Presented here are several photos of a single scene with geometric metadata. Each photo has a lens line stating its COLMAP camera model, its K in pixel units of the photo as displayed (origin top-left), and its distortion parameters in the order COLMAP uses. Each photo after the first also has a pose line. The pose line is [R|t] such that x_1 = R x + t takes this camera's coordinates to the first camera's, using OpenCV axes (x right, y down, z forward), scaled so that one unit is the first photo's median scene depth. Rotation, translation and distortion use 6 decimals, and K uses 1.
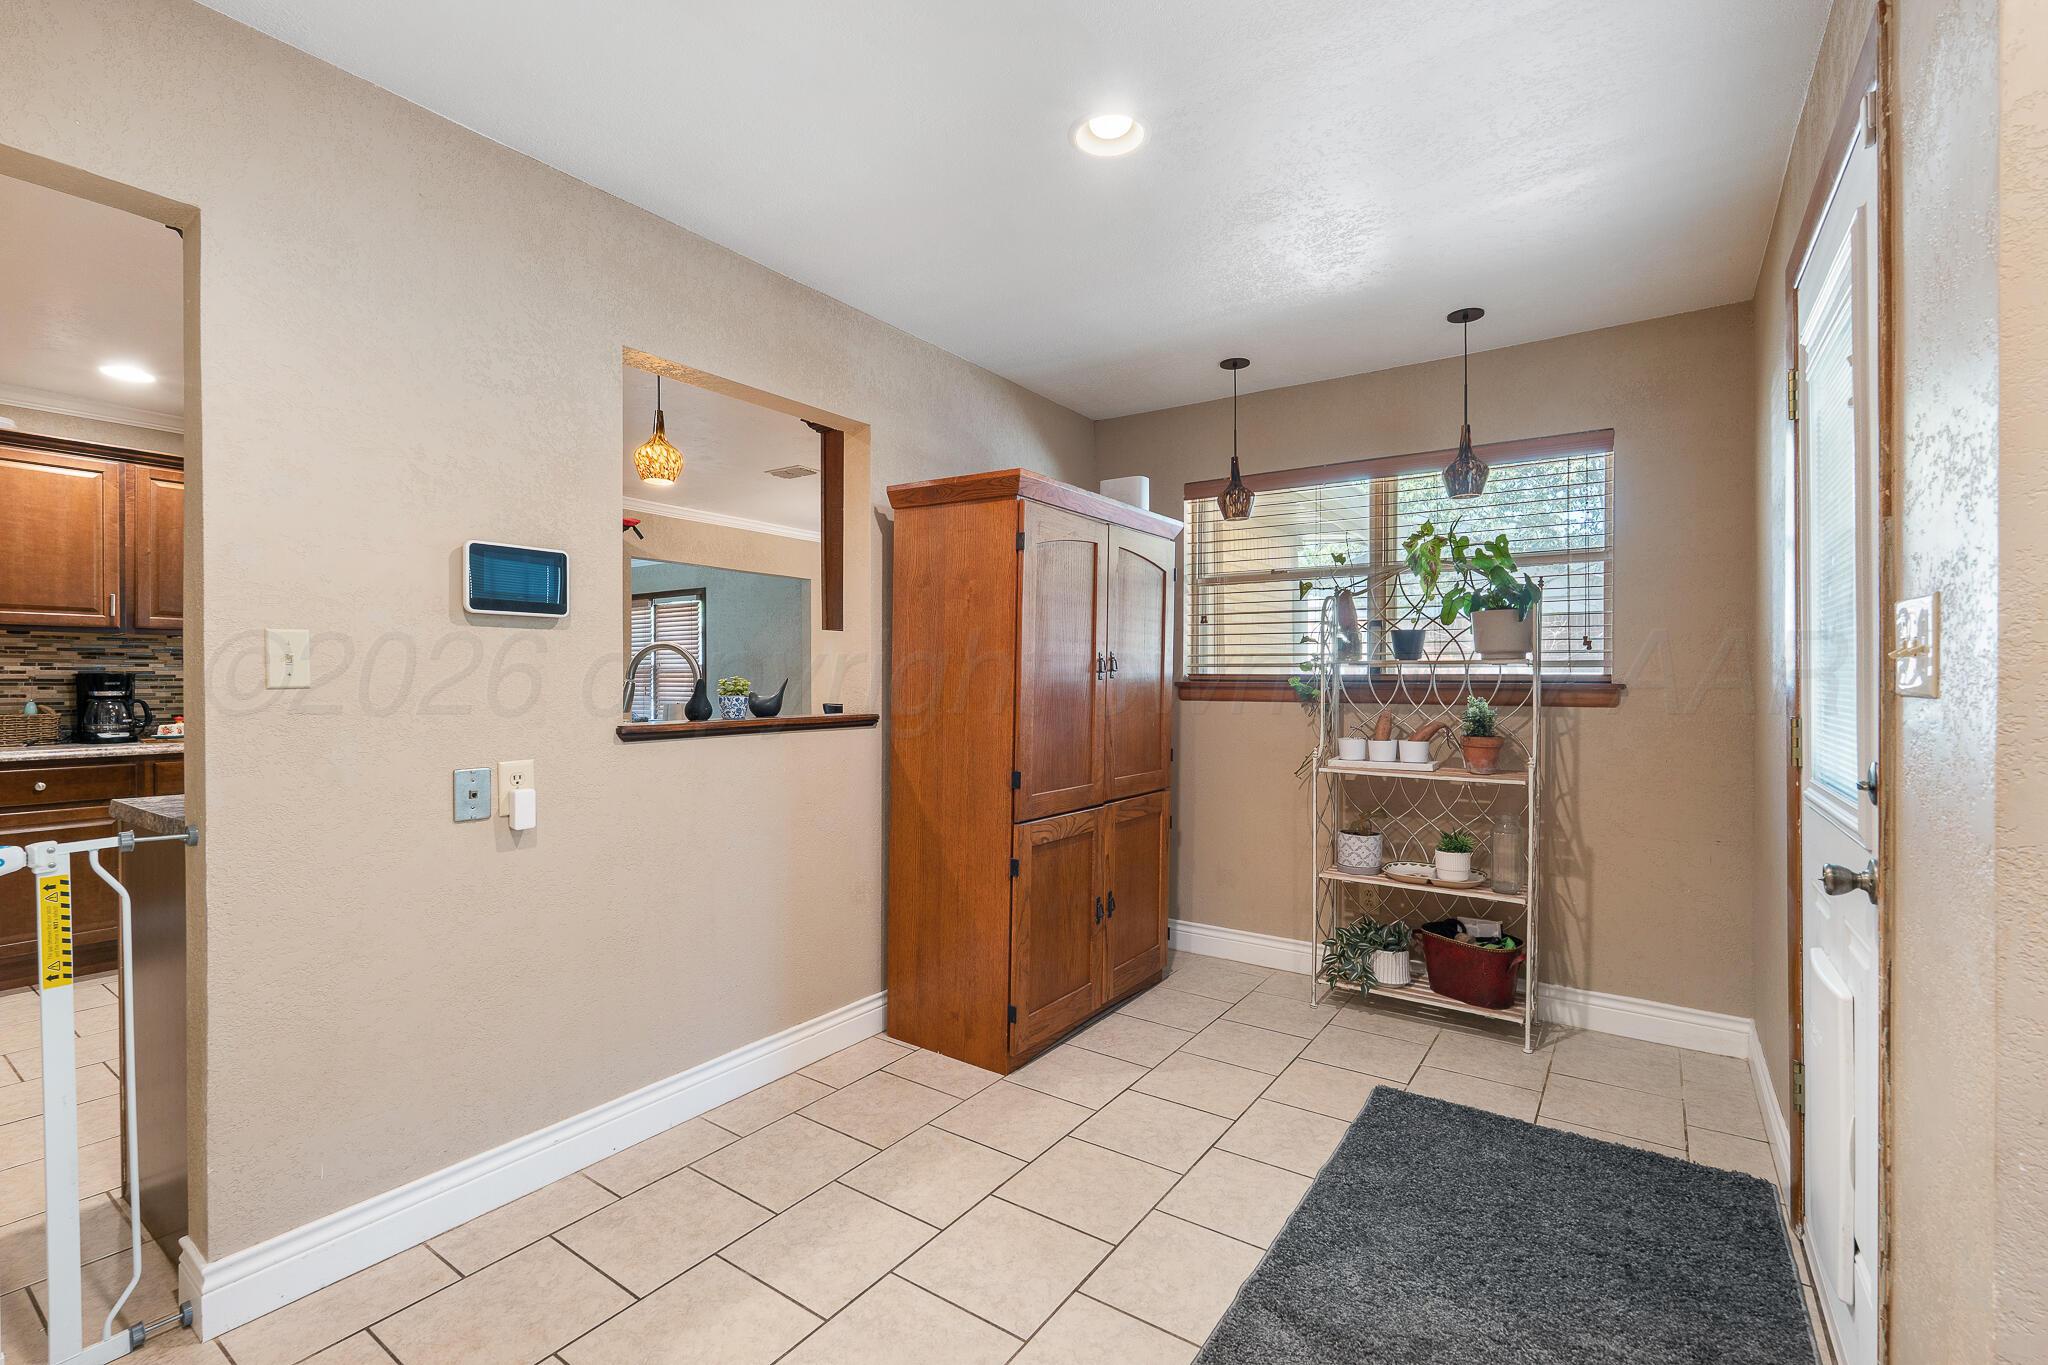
lens RADIAL K [[901.3, 0, 1030.9], [0, 901.3, 689.3], [0, 0, 1]] dist [-0.007297, 0.000749]
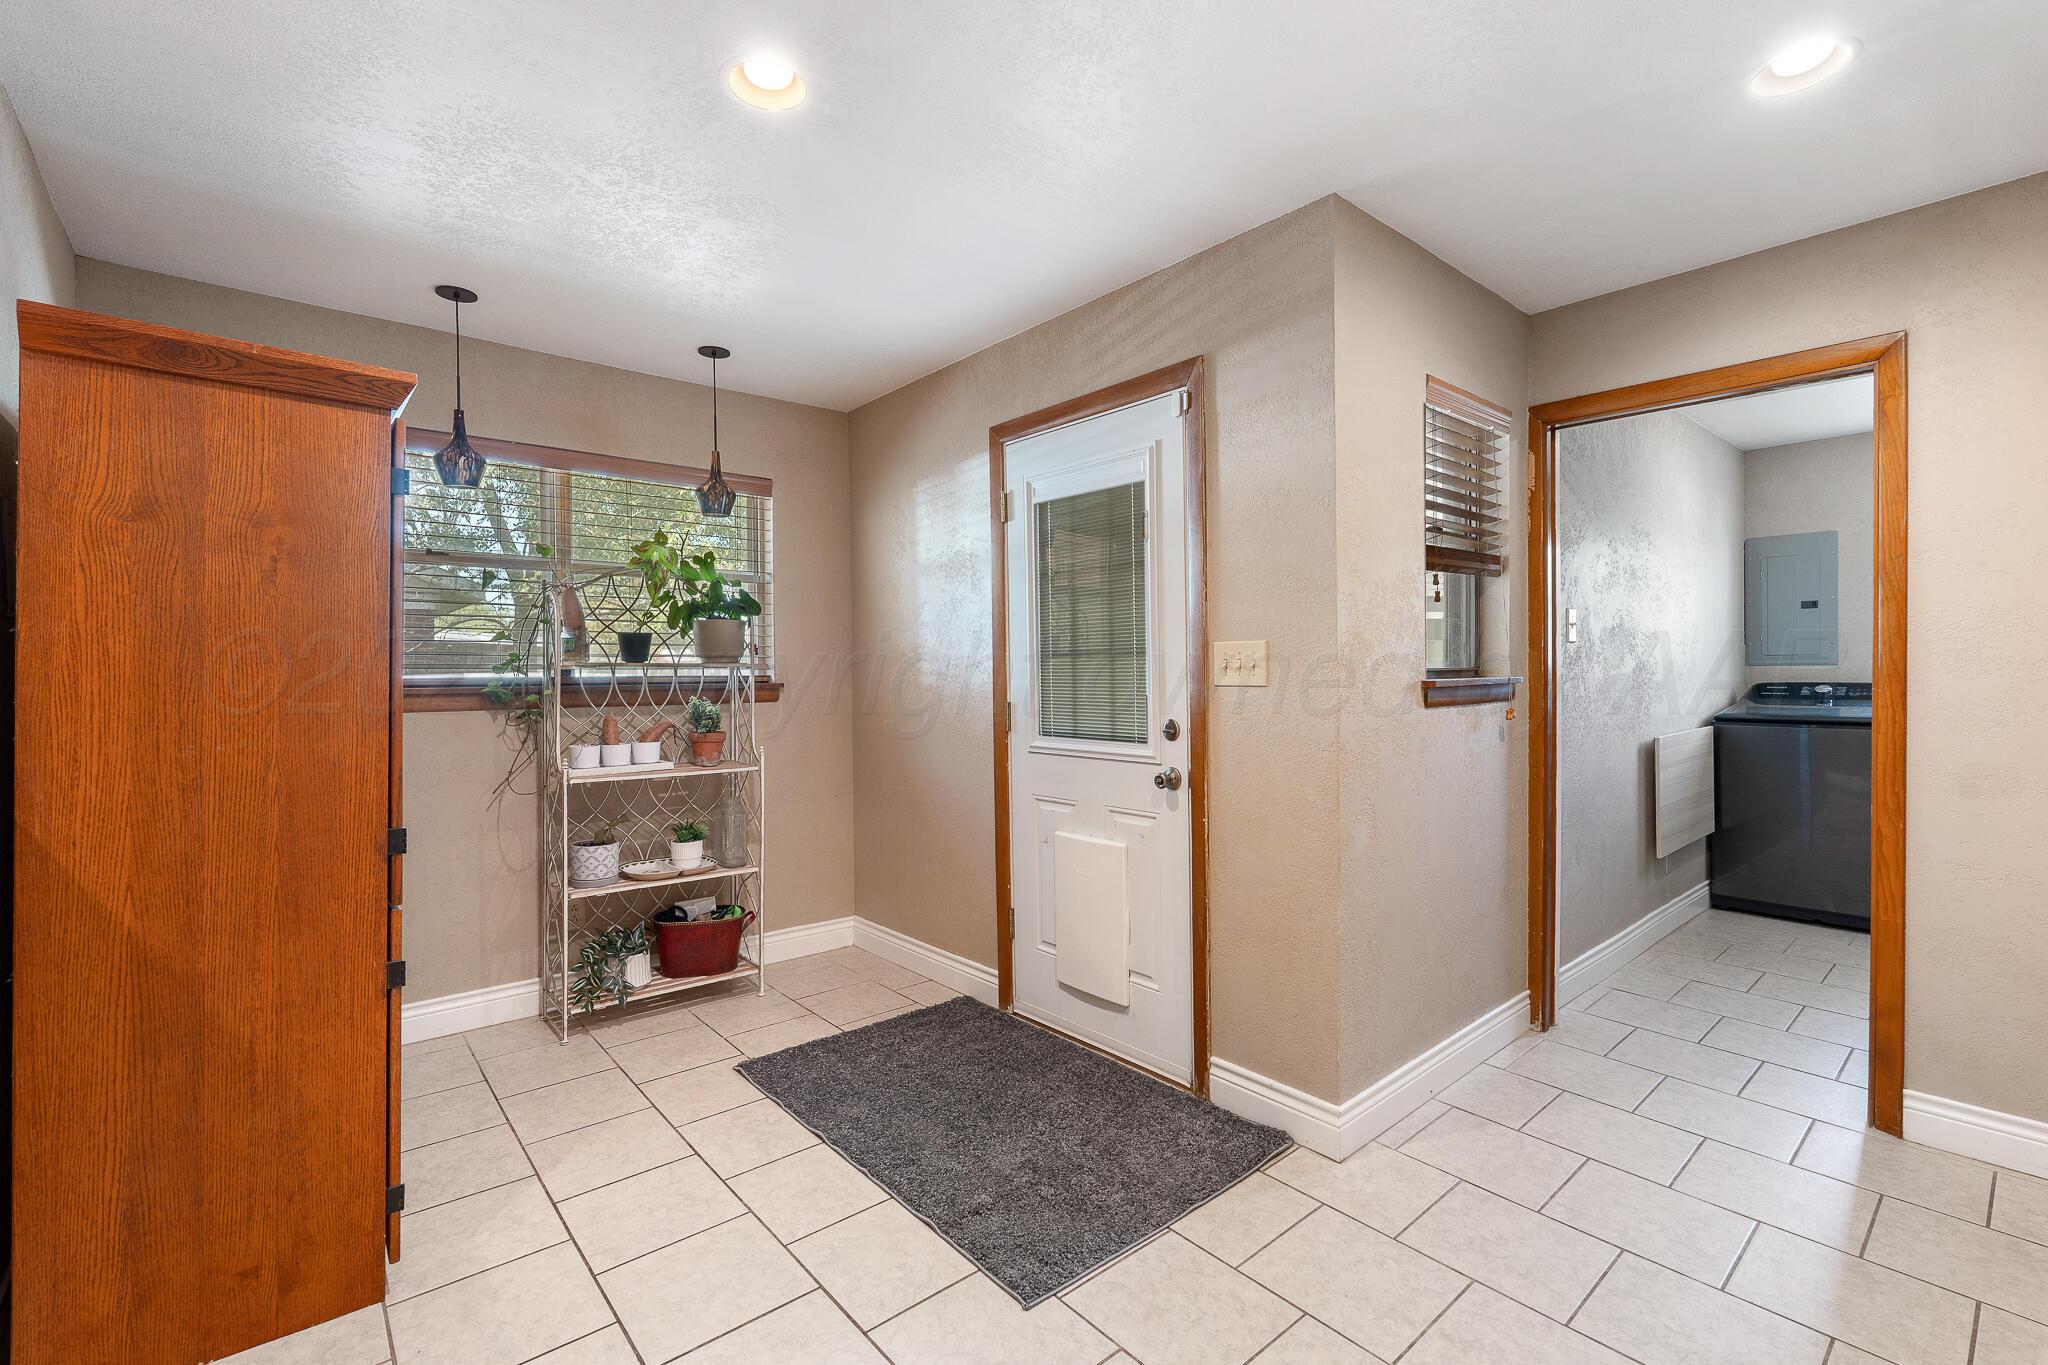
lens RADIAL K [[901.3, 0, 1011.3], [0, 901.3, 685.3], [0, 0, 1]] dist [-0.007297, 0.000749]
pose [[0.259627, -0.016696, 0.965565, -0.468341], [0.020728, 0.999717, 0.011713, -0.010668], [-0.965486, 0.016974, 0.259900, 0.345218]]
